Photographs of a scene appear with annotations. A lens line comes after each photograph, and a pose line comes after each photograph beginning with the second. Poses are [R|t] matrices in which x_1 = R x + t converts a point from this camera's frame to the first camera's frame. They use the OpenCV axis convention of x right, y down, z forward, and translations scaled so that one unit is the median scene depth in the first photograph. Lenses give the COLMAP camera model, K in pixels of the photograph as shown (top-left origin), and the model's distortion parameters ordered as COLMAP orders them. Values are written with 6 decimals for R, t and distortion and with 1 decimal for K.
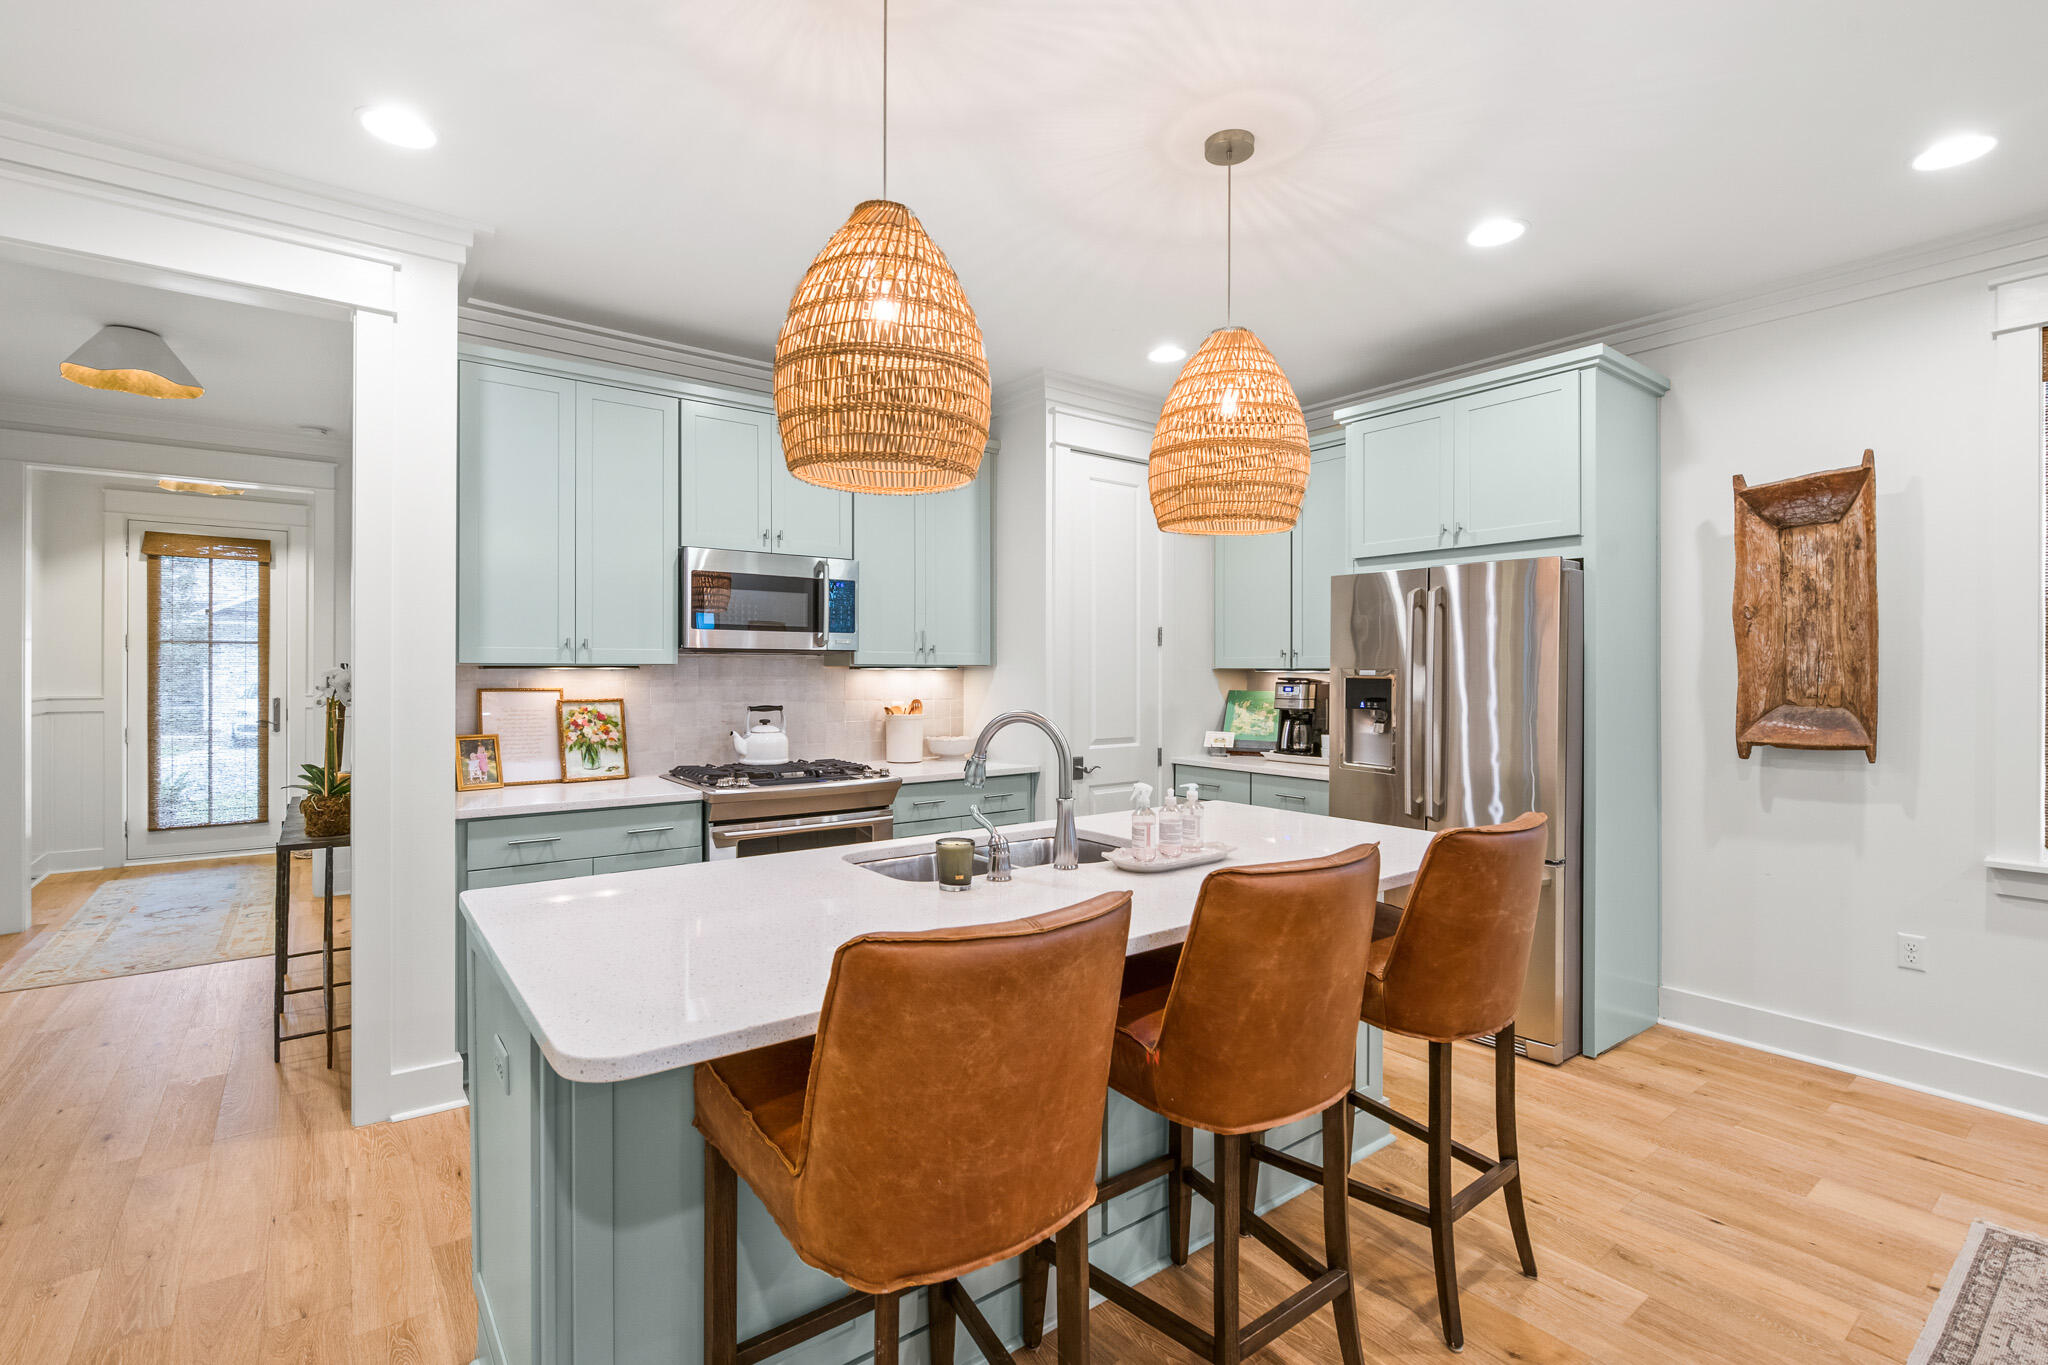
lens RADIAL K [[911.6, 0, 1013.7], [0, 911.6, 675.3], [0, 0, 1]] dist [-0.002472, -0.002884]
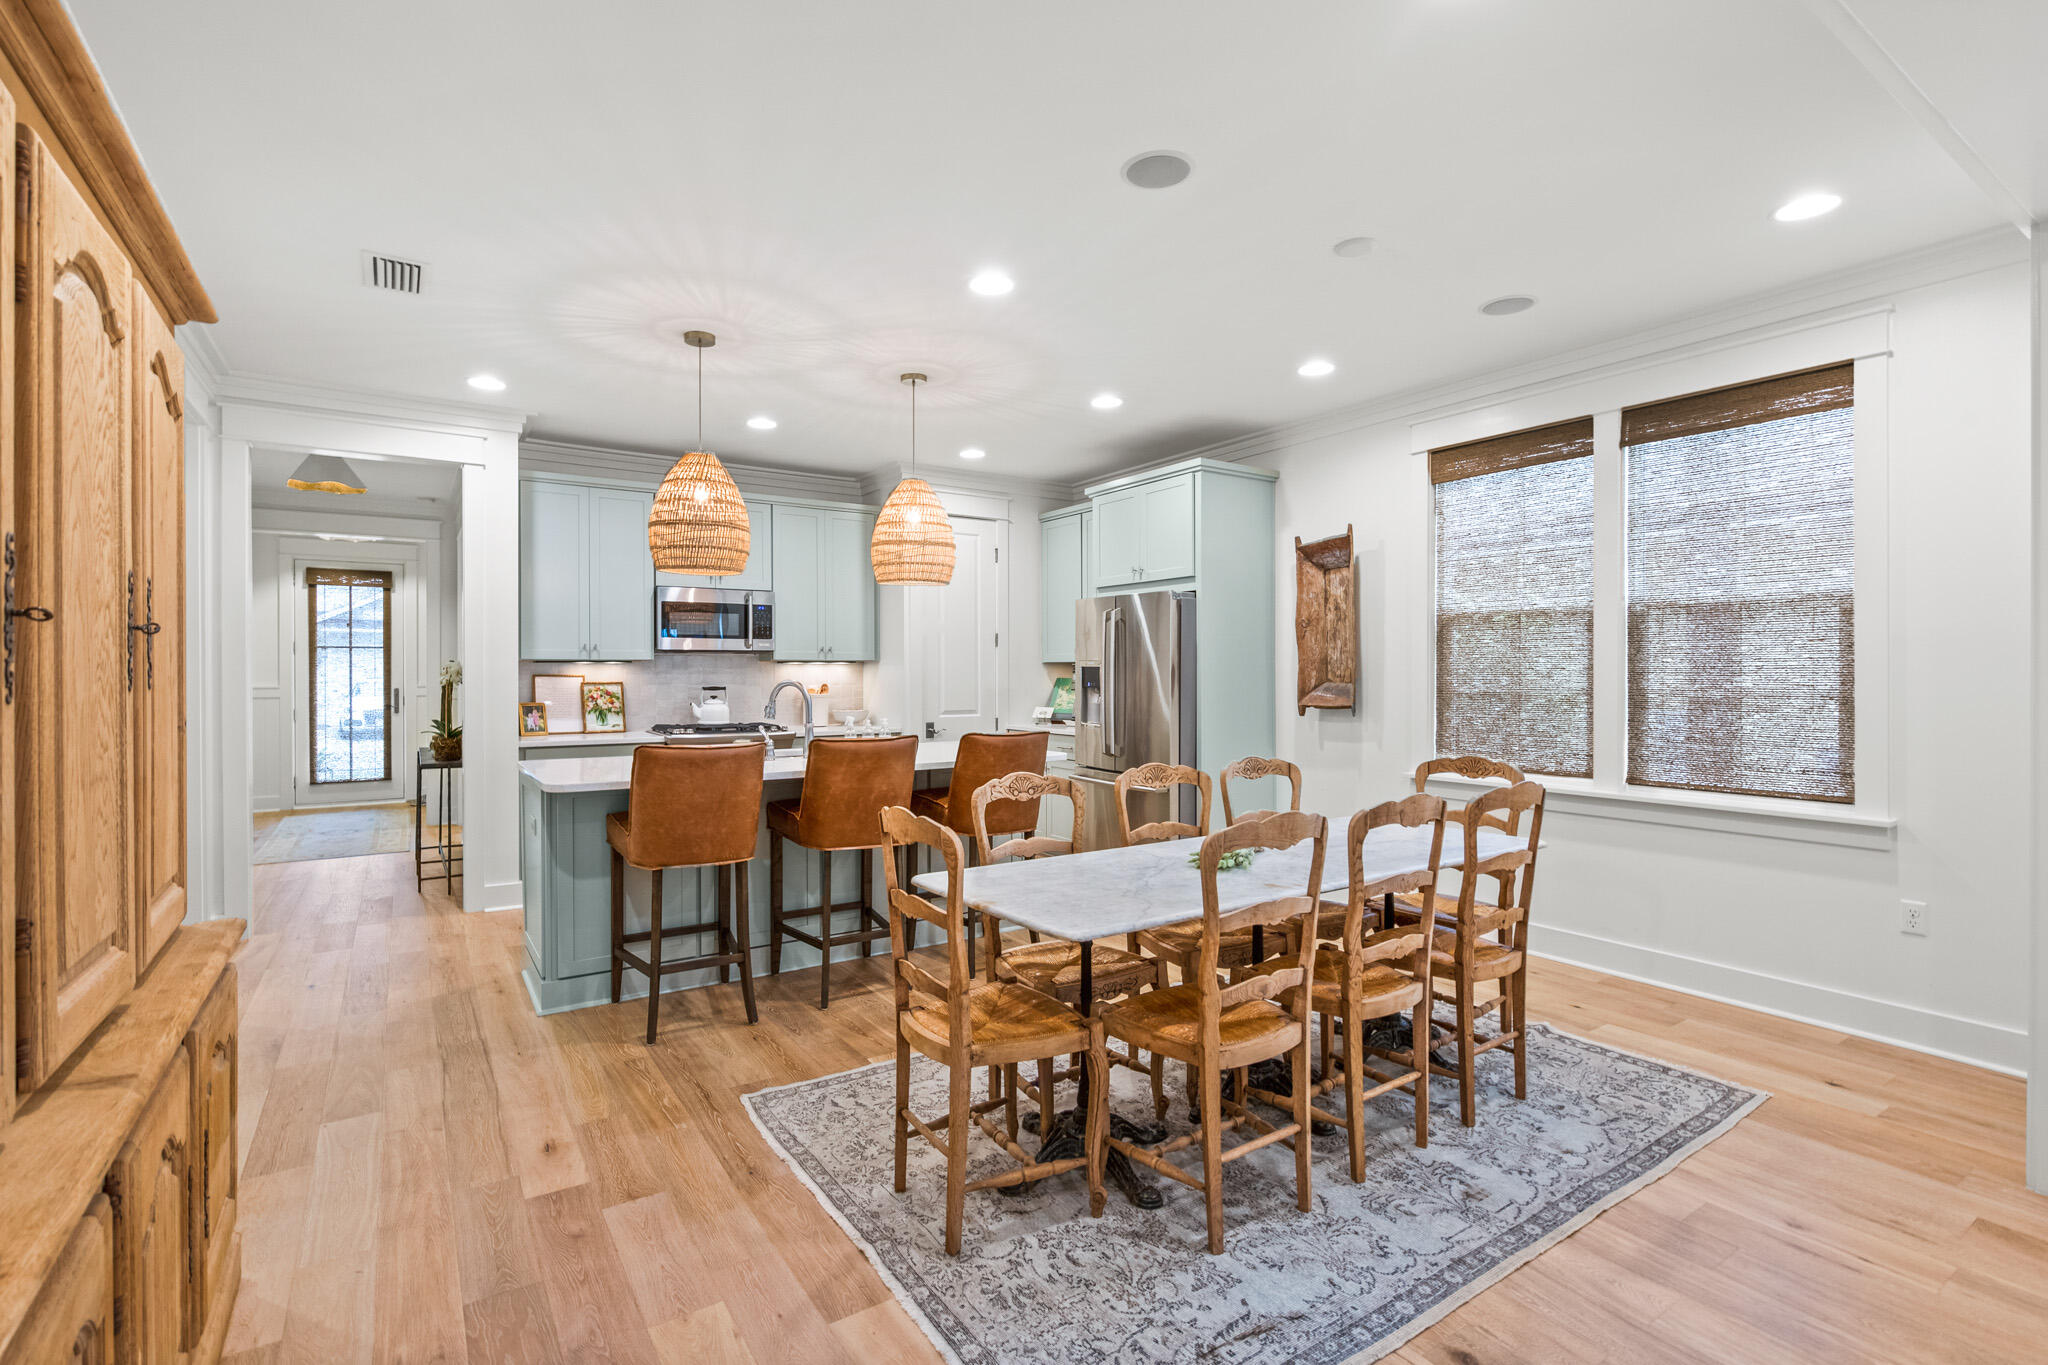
lens RADIAL K [[911.6, 0, 1013.8], [0, 911.6, 682.2], [0, 0, 1]] dist [-0.002472, -0.002884]
pose [[0.998028, -0.003086, -0.062699, 0.361137], [0.003528, 0.999970, 0.006932, 0.018512], [0.062676, -0.007139, 0.998008, -0.555401]]
